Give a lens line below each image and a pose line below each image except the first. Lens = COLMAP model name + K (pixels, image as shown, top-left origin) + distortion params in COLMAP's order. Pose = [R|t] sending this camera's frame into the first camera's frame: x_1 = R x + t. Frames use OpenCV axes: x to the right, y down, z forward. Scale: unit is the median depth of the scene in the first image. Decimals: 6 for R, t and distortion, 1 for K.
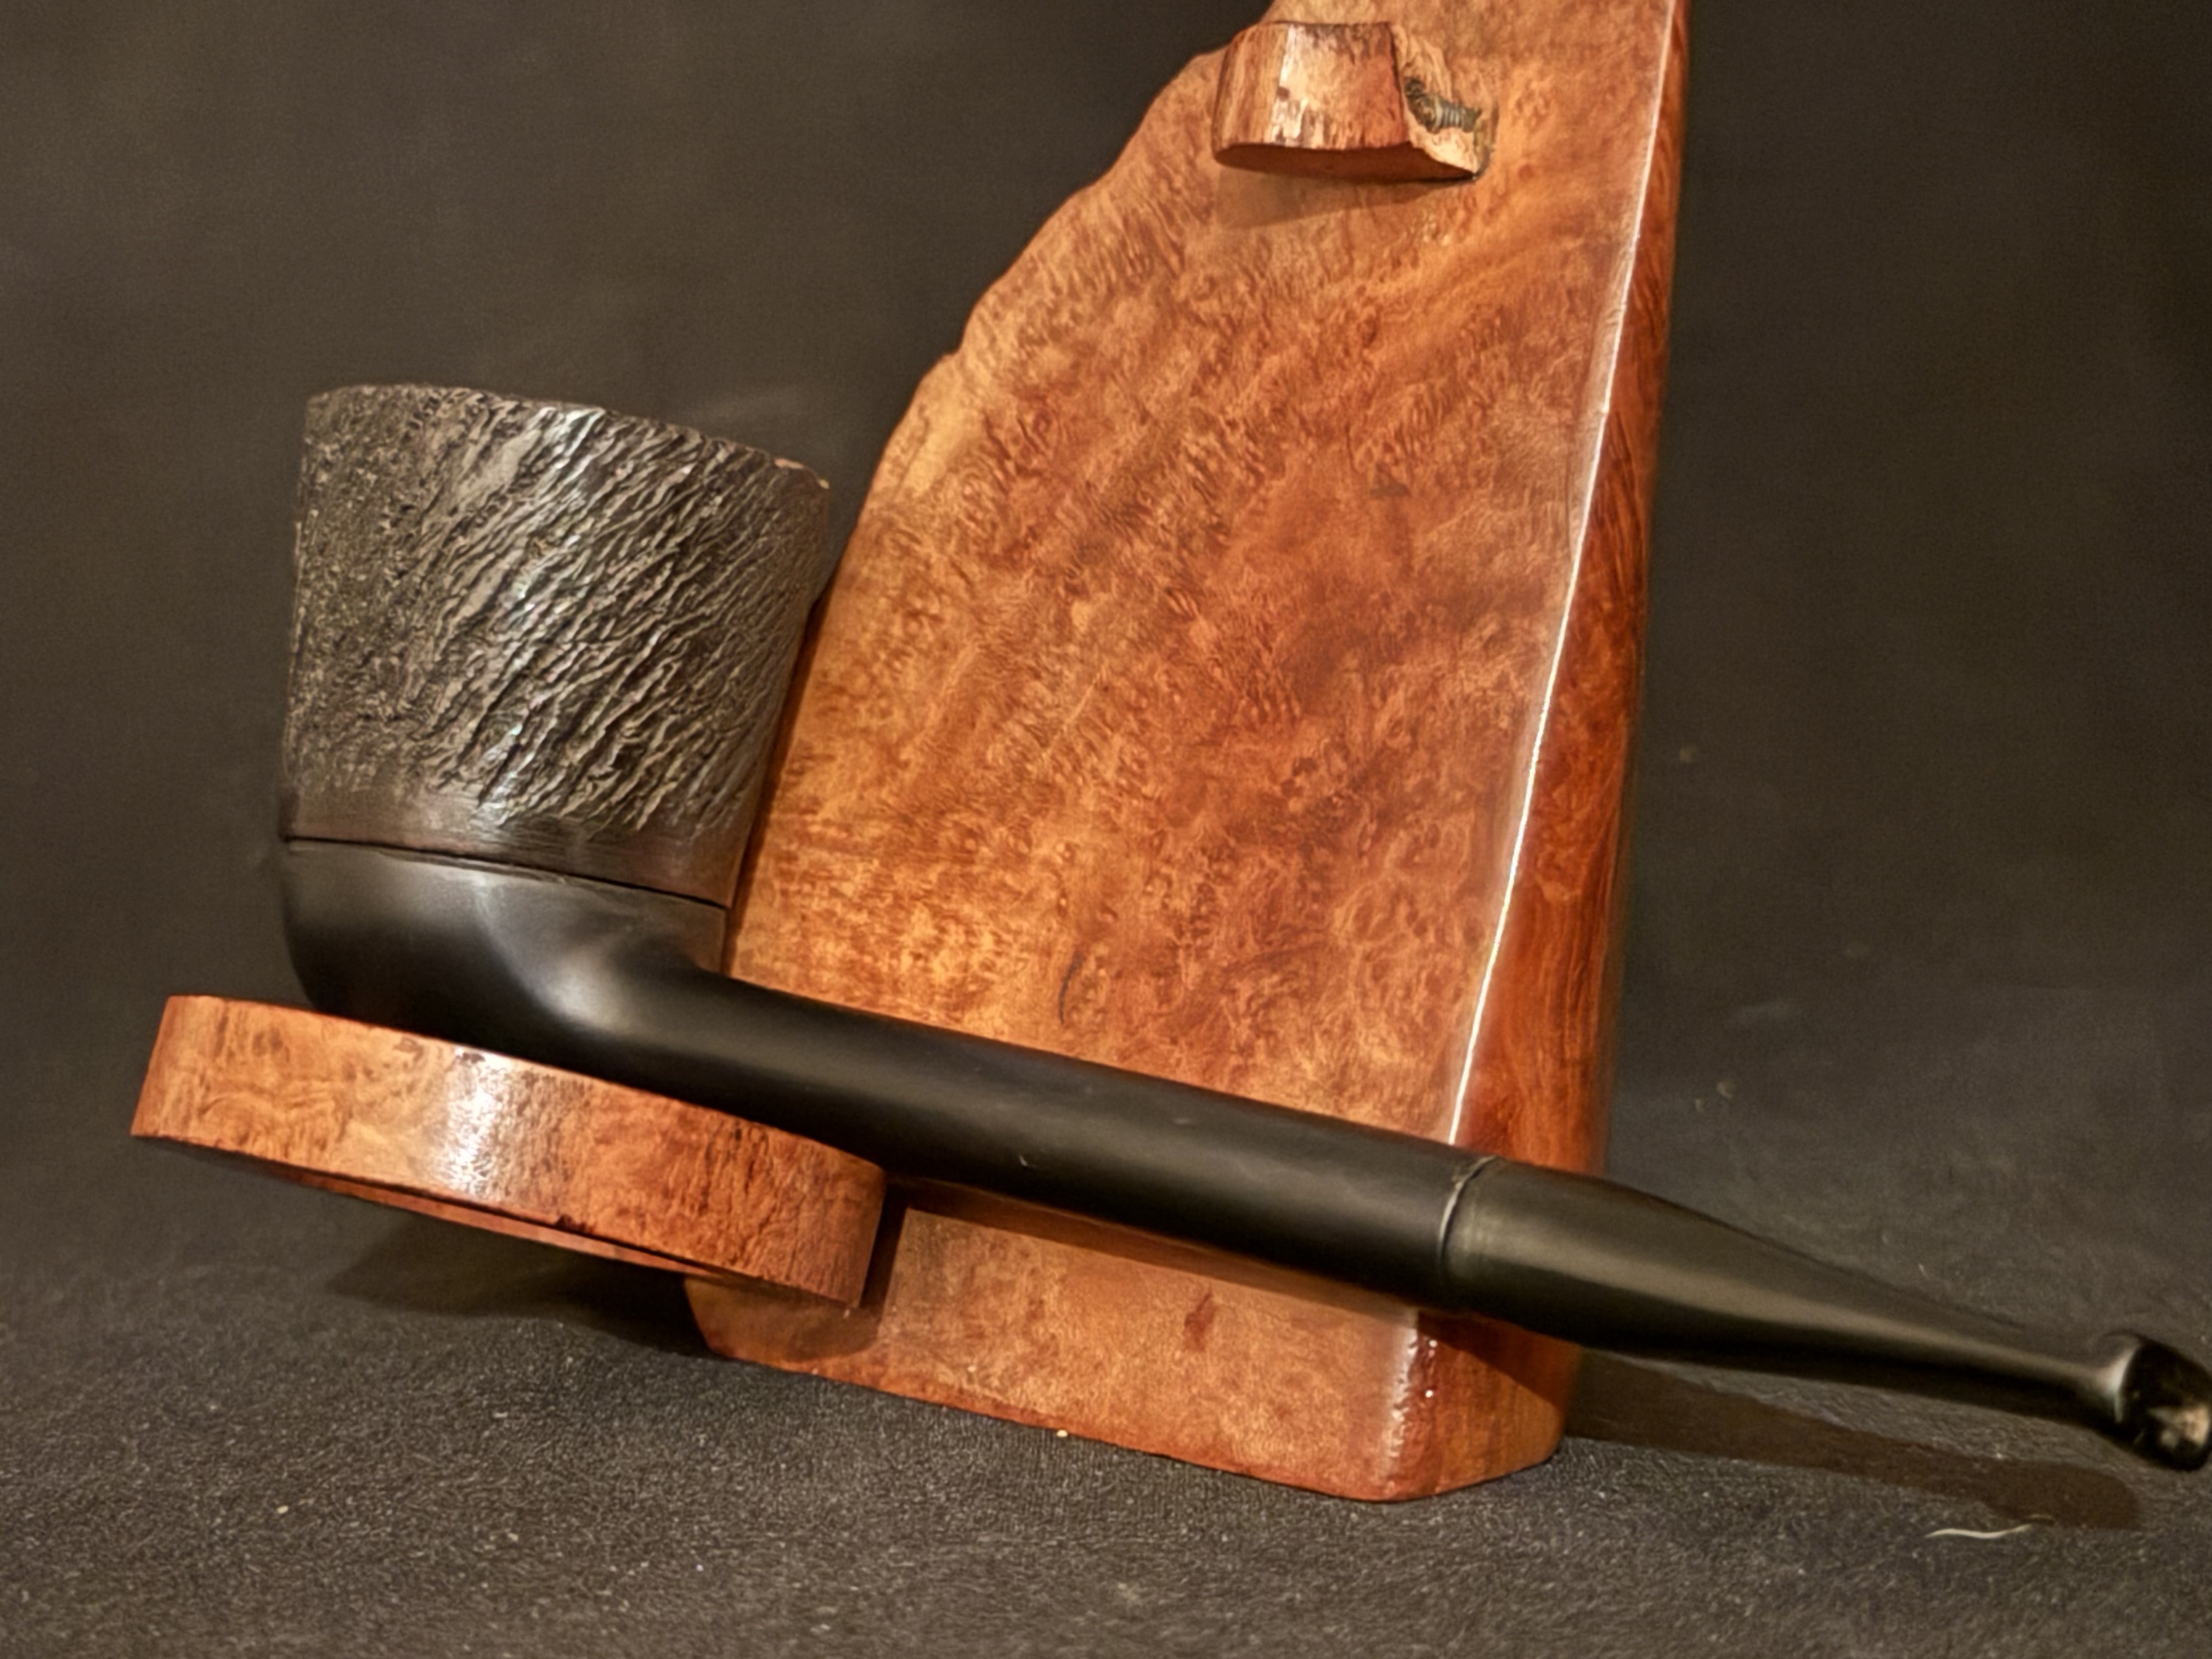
lens RADIAL K [[3916.1, 0, 1106.5], [0, 3916.1, 832.0], [0, 0, 1]] dist [0.152517, 0.000000]
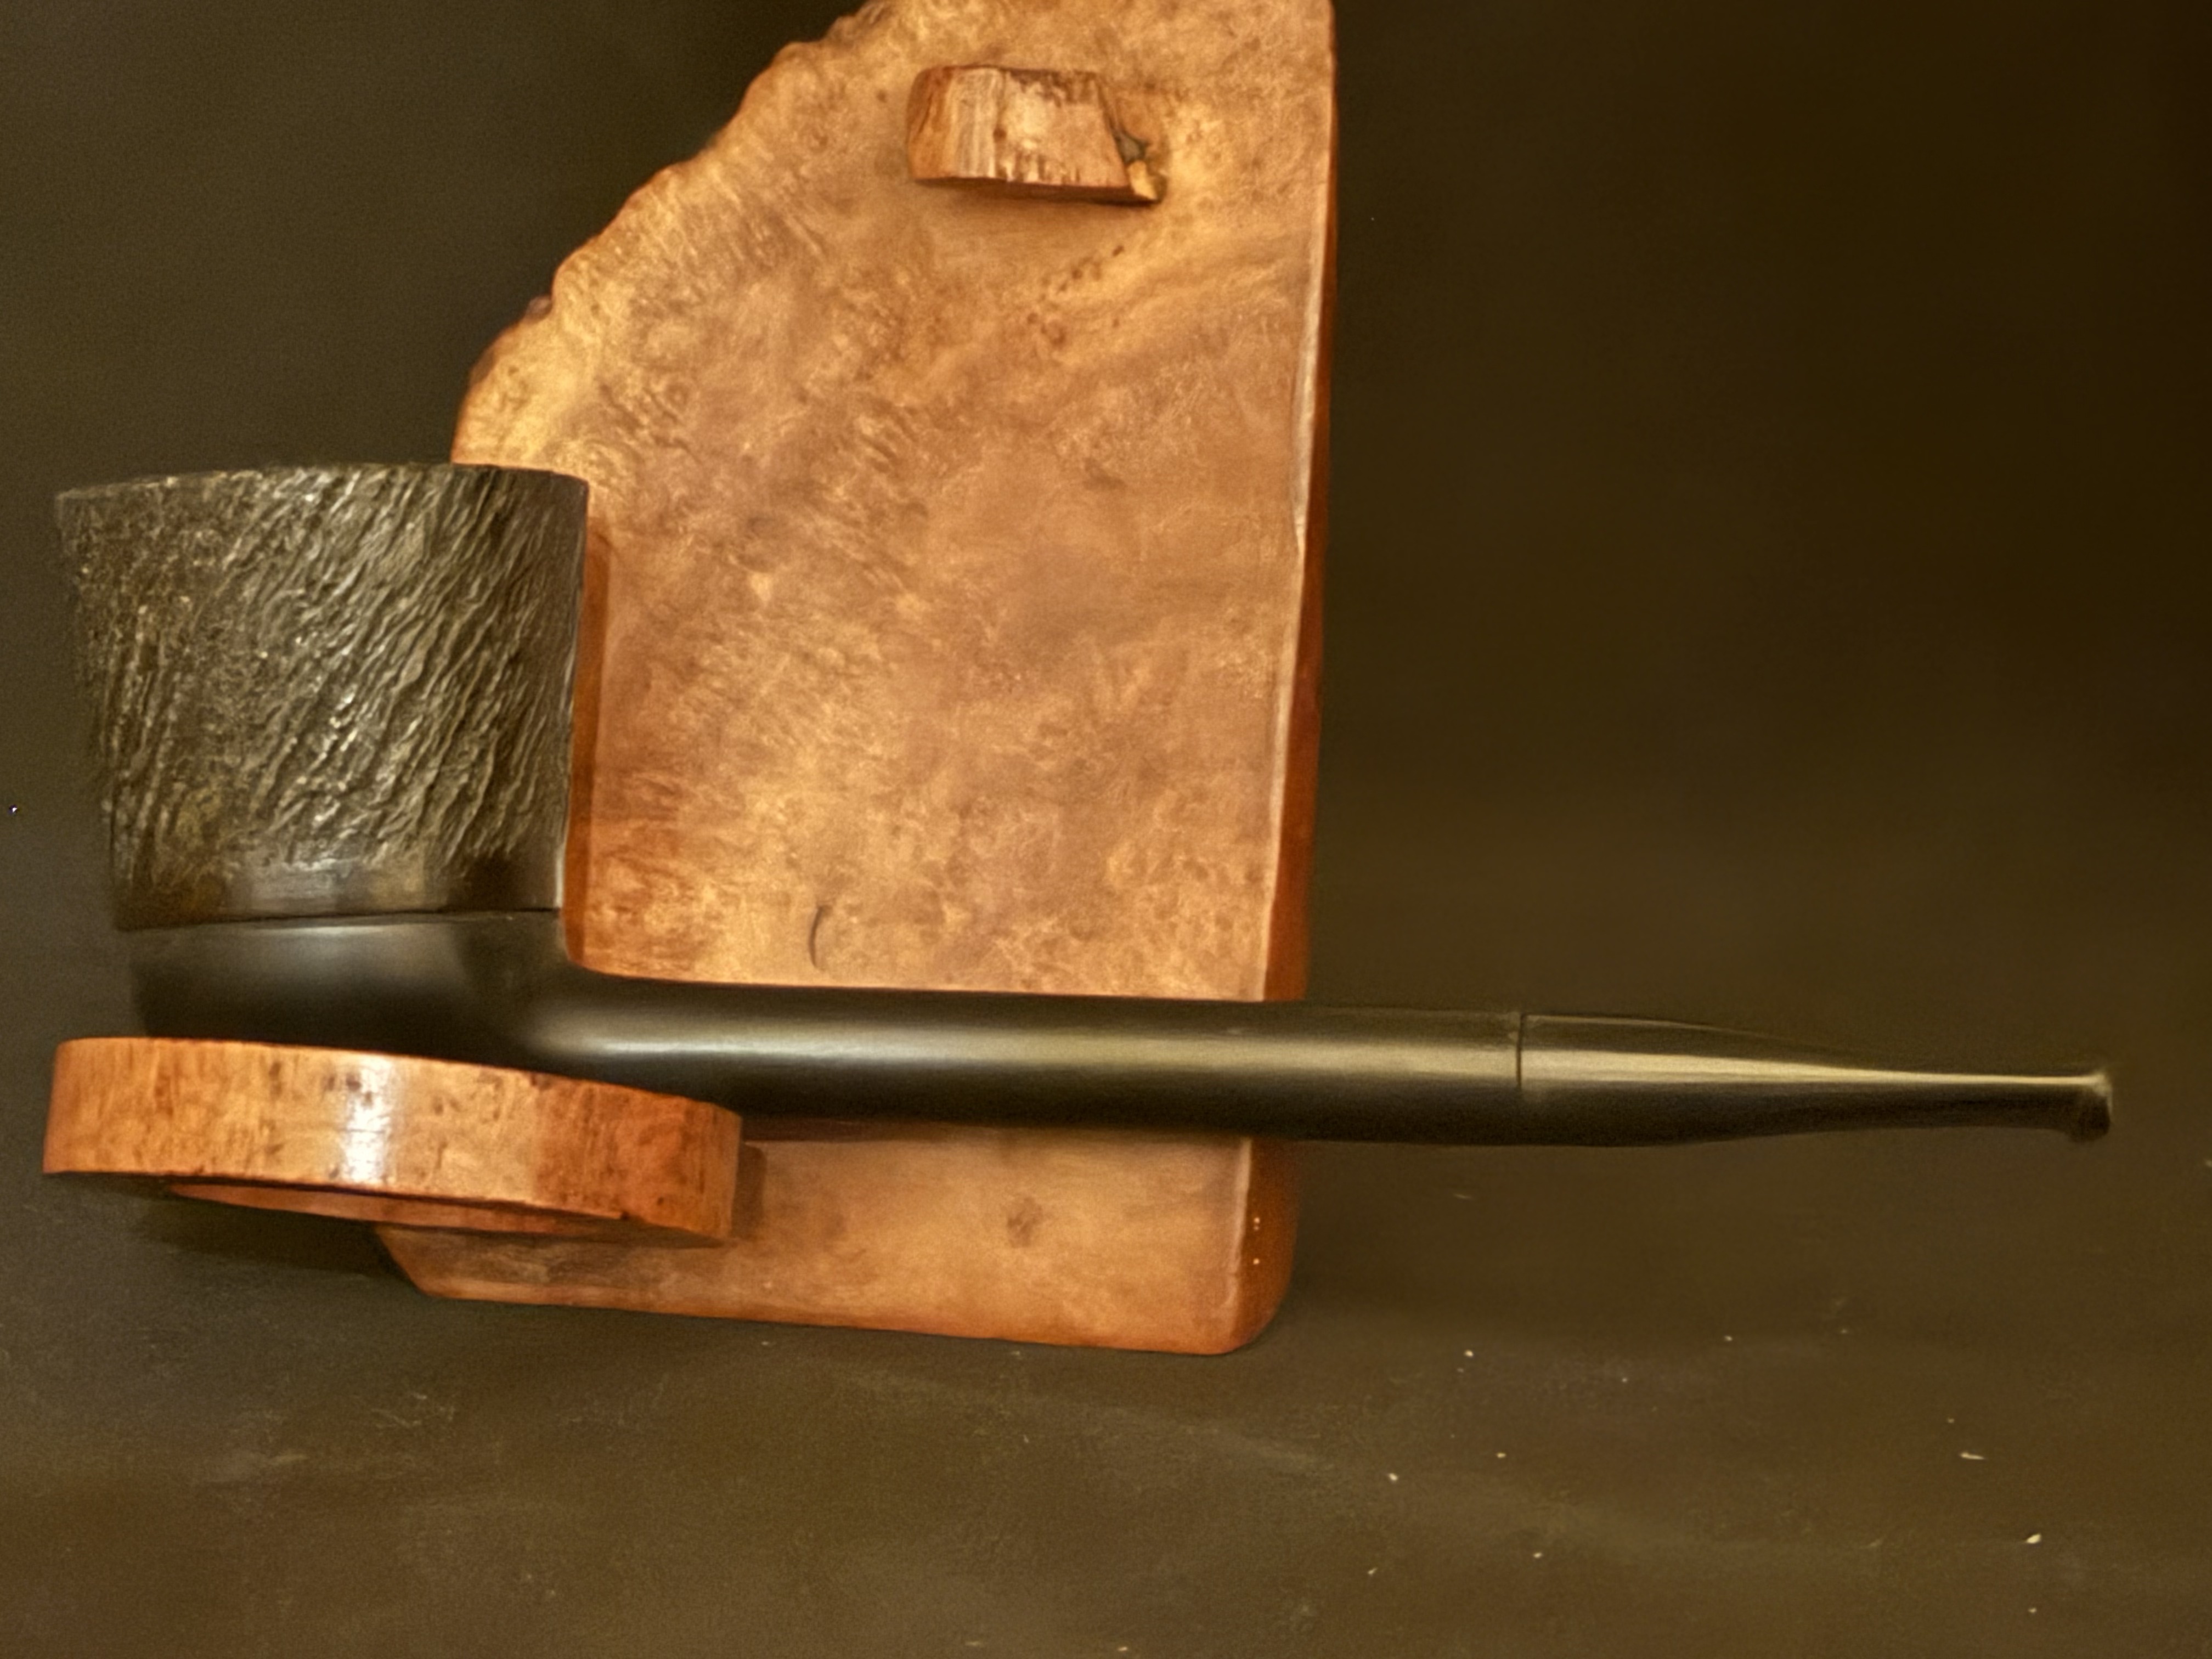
lens RADIAL K [[6112.2, 0, 1116.5], [0, 6112.2, 826.6], [0, 0, 1]] dist [0.125179, 0.000000]
pose [[0.858853, -0.095776, 0.503188, -0.802072], [0.029845, 0.990051, 0.137505, -0.225094], [-0.511352, -0.103079, 0.853167, -0.511754]]
